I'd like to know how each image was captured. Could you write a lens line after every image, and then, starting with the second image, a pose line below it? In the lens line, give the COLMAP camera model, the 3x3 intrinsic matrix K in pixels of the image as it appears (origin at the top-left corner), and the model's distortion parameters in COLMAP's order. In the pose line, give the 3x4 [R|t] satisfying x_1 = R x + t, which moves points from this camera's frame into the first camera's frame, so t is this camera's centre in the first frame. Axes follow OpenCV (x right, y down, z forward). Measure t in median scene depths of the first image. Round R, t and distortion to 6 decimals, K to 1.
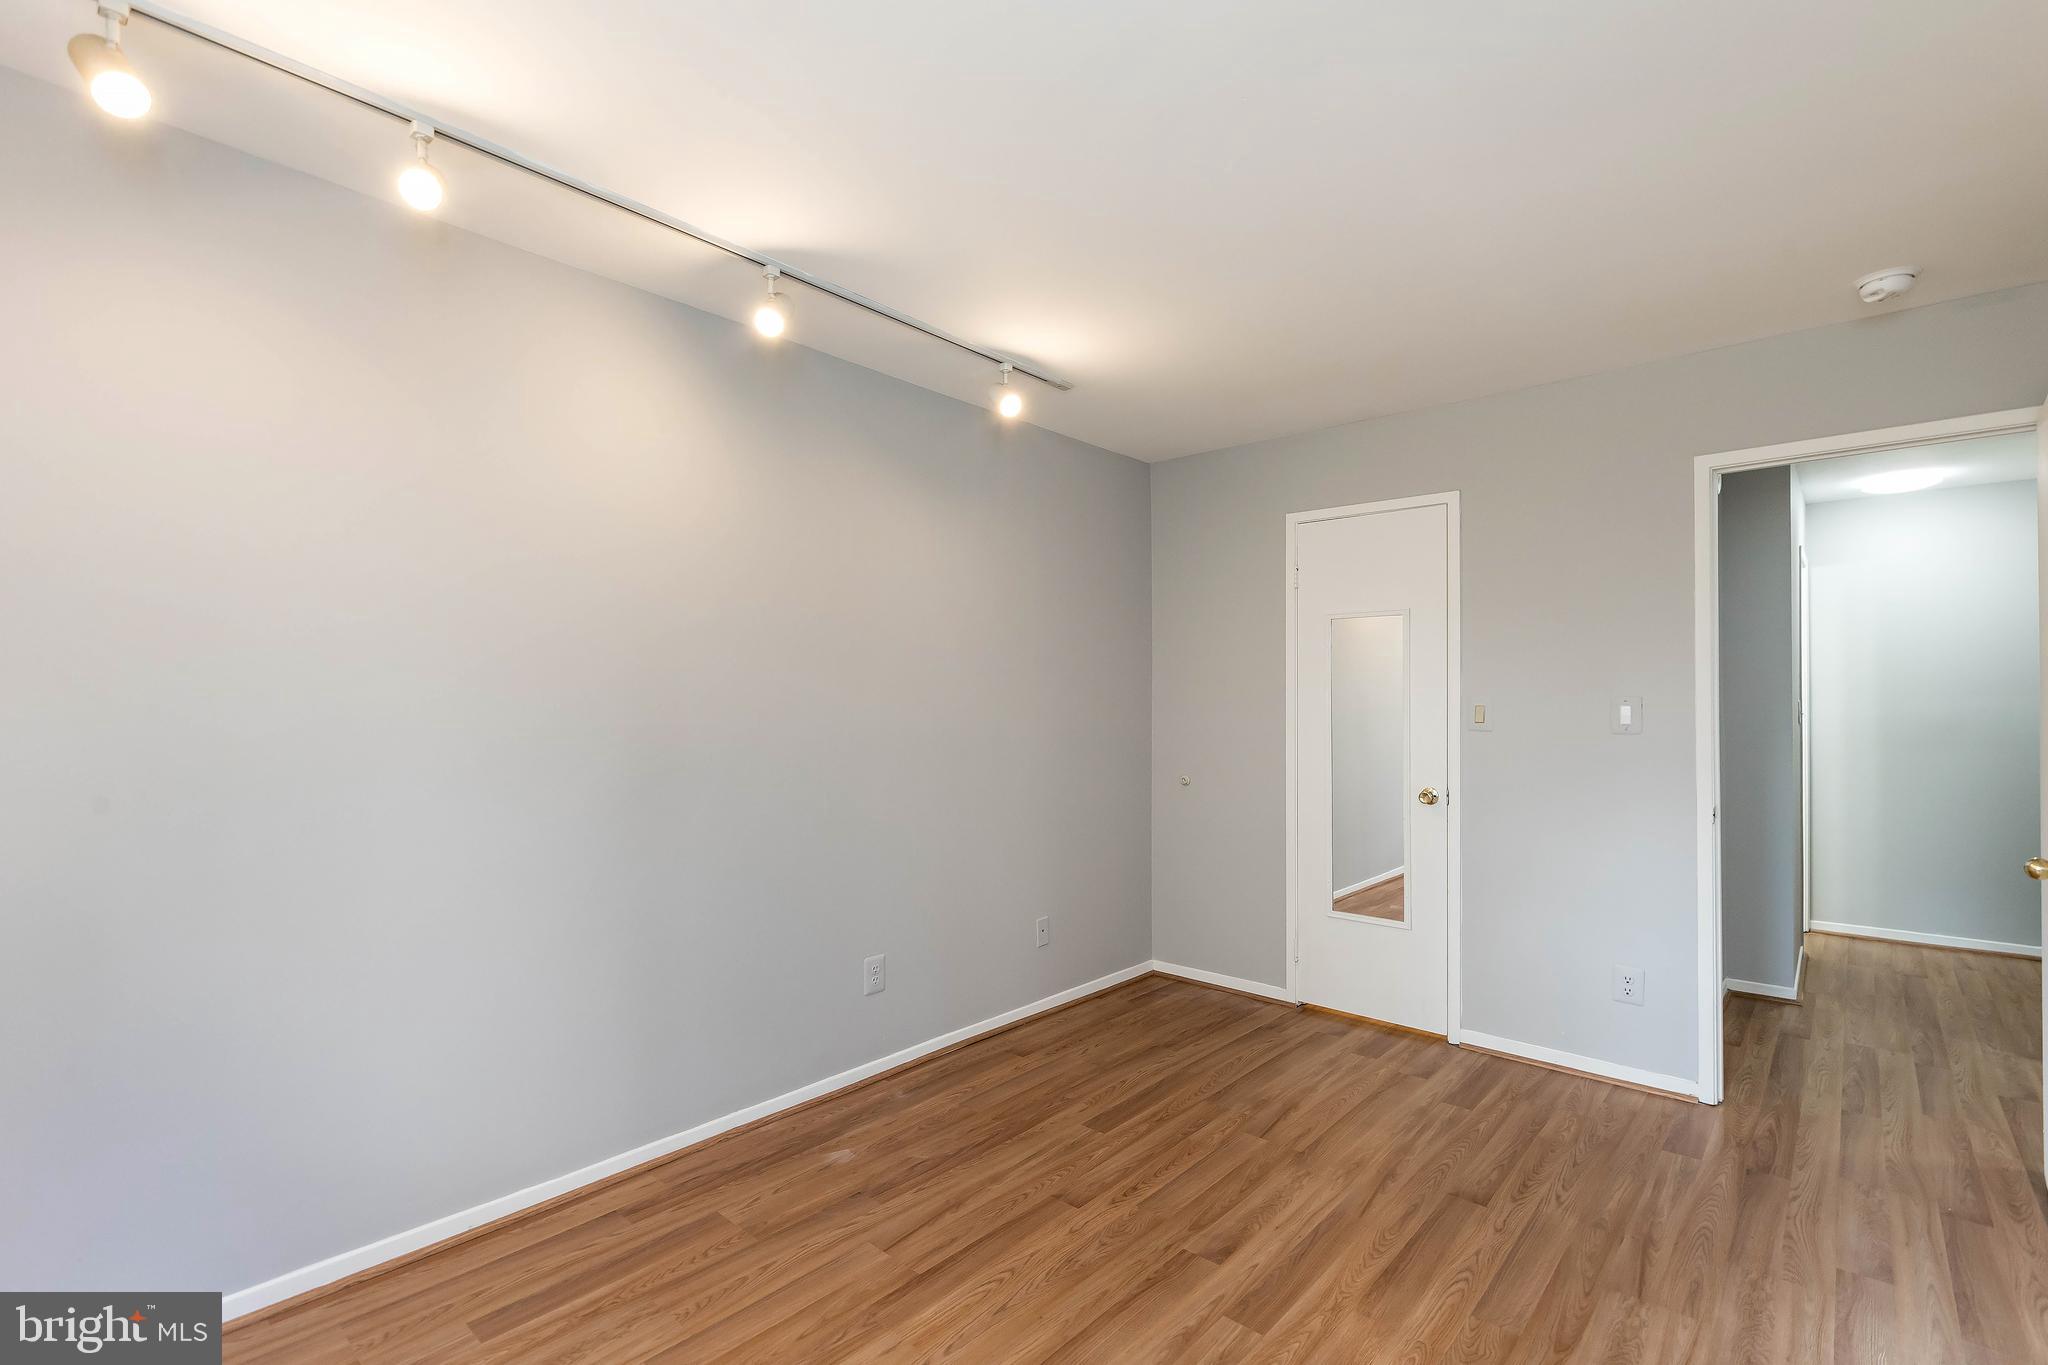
lens RADIAL K [[918.8, 0, 1031.0], [0, 918.8, 690.5], [0, 0, 1]] dist [0.001042, 0.000222]
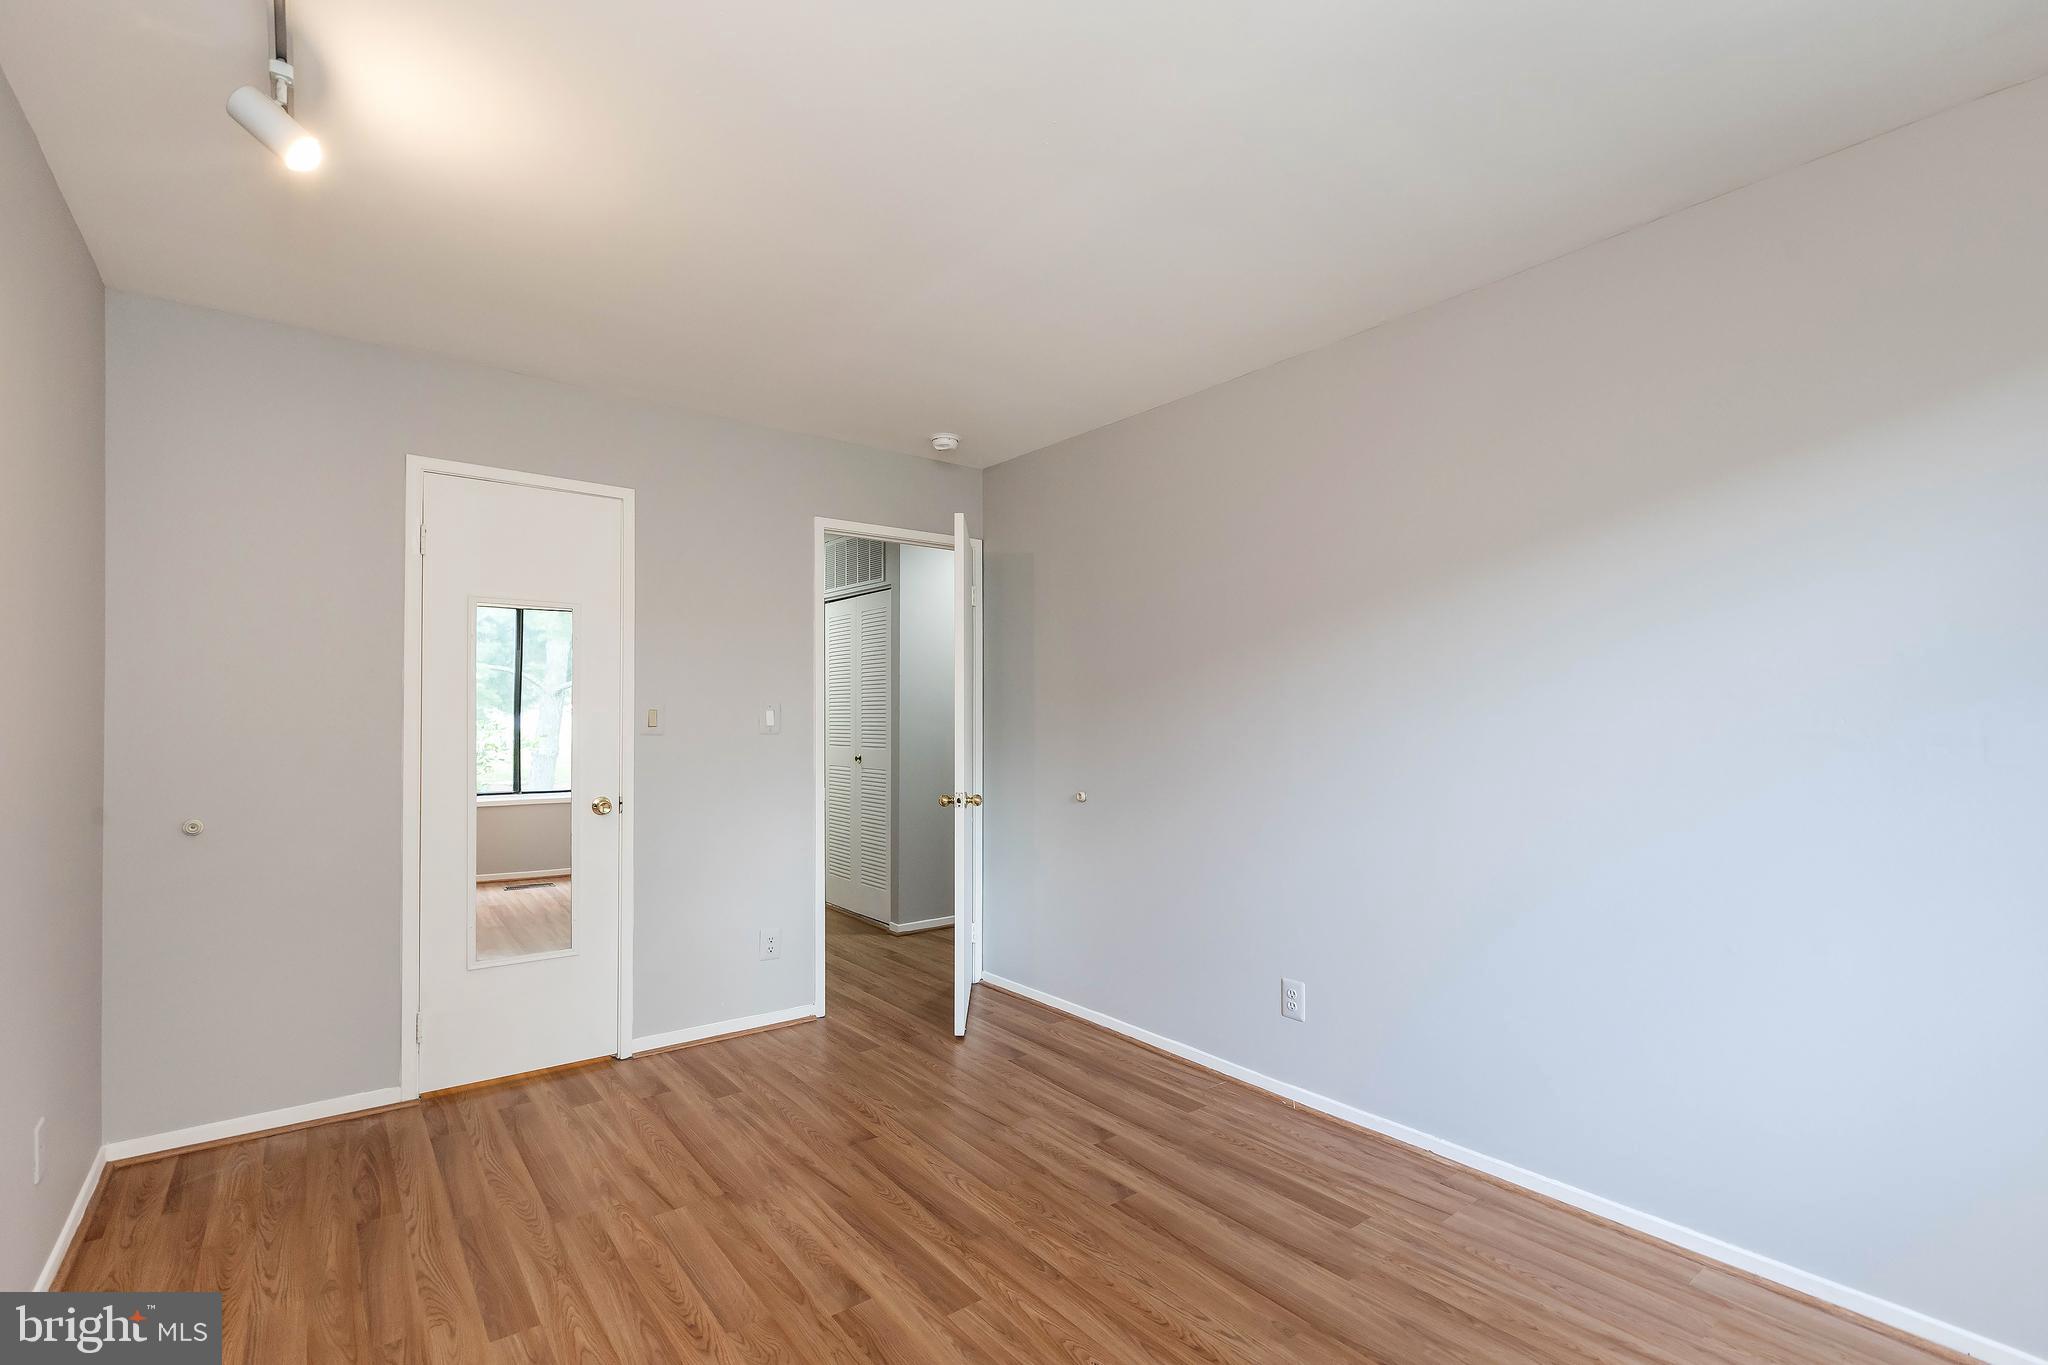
lens RADIAL K [[918.8, 0, 1027.9], [0, 918.8, 698.7], [0, 0, 1]] dist [0.001042, 0.000222]
pose [[0.185041, 0.022648, 0.982470, -0.449560], [-0.013491, 0.999699, -0.020504, 0.021558], [-0.982638, -0.009460, 0.185291, 0.436705]]
